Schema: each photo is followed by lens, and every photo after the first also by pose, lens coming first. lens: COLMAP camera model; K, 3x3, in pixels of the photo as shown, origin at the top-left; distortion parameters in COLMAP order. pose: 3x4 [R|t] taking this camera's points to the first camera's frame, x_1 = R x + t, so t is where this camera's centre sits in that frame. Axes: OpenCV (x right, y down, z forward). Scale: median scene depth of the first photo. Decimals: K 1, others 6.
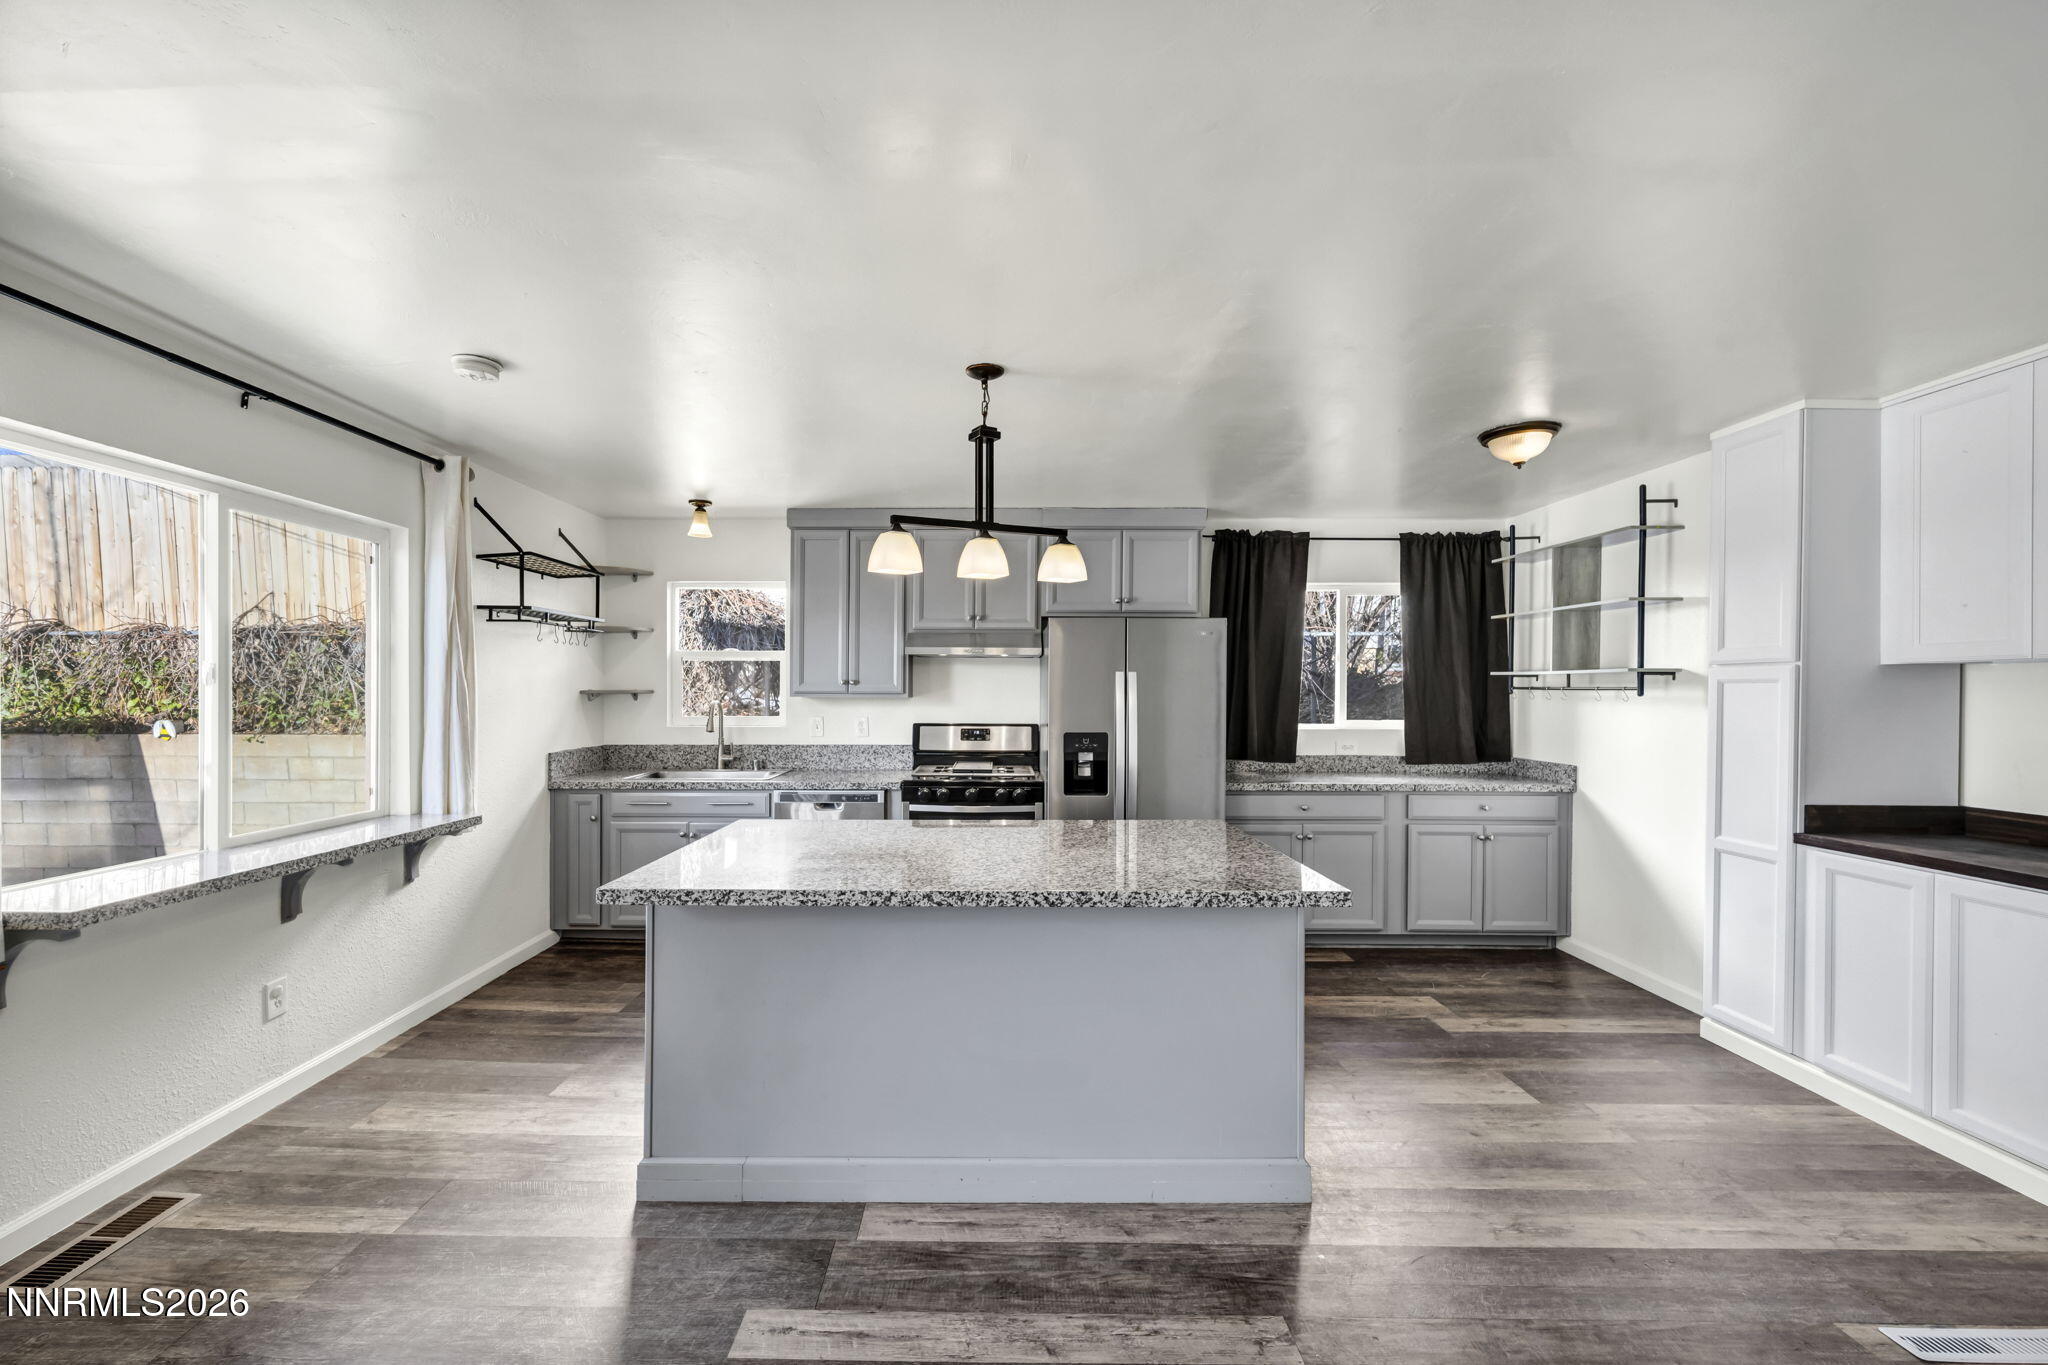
lens RADIAL K [[849.9, 0, 981.6], [0, 849.9, 691.8], [0, 0, 1]] dist [-0.001419, 0.000218]
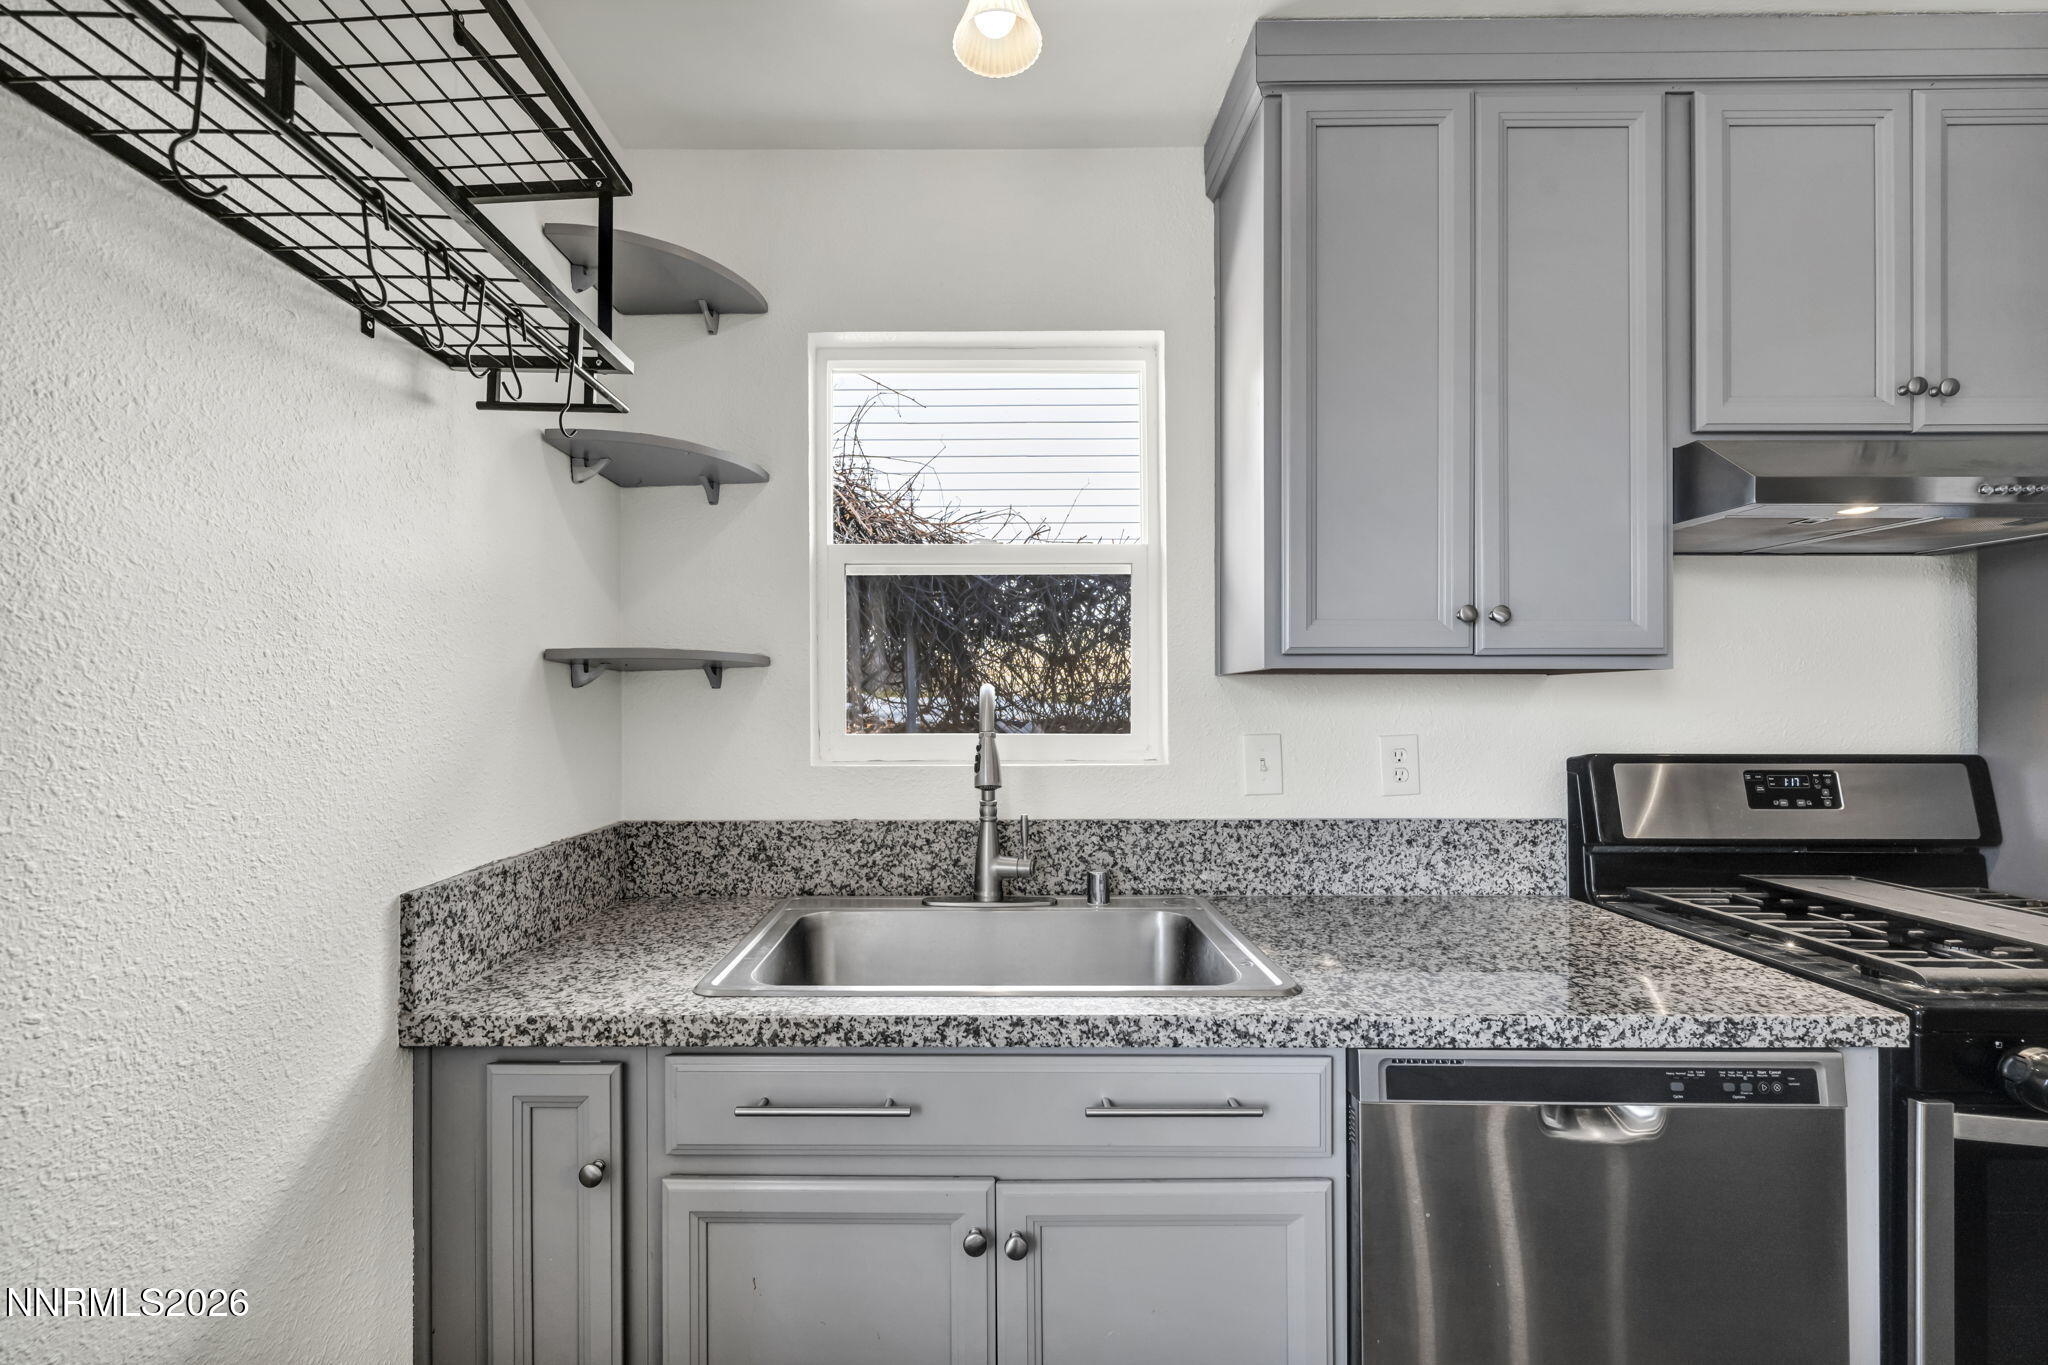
lens RADIAL K [[839.2, 0, 977.7], [0, 839.2, 700.0], [0, 0, 1]] dist [0.001831, -0.000145]
pose [[0.999931, -0.002556, 0.011502, -0.363465], [0.002626, 0.999978, -0.006103, 0.020552], [-0.011486, 0.006132, 0.999915, 0.789551]]
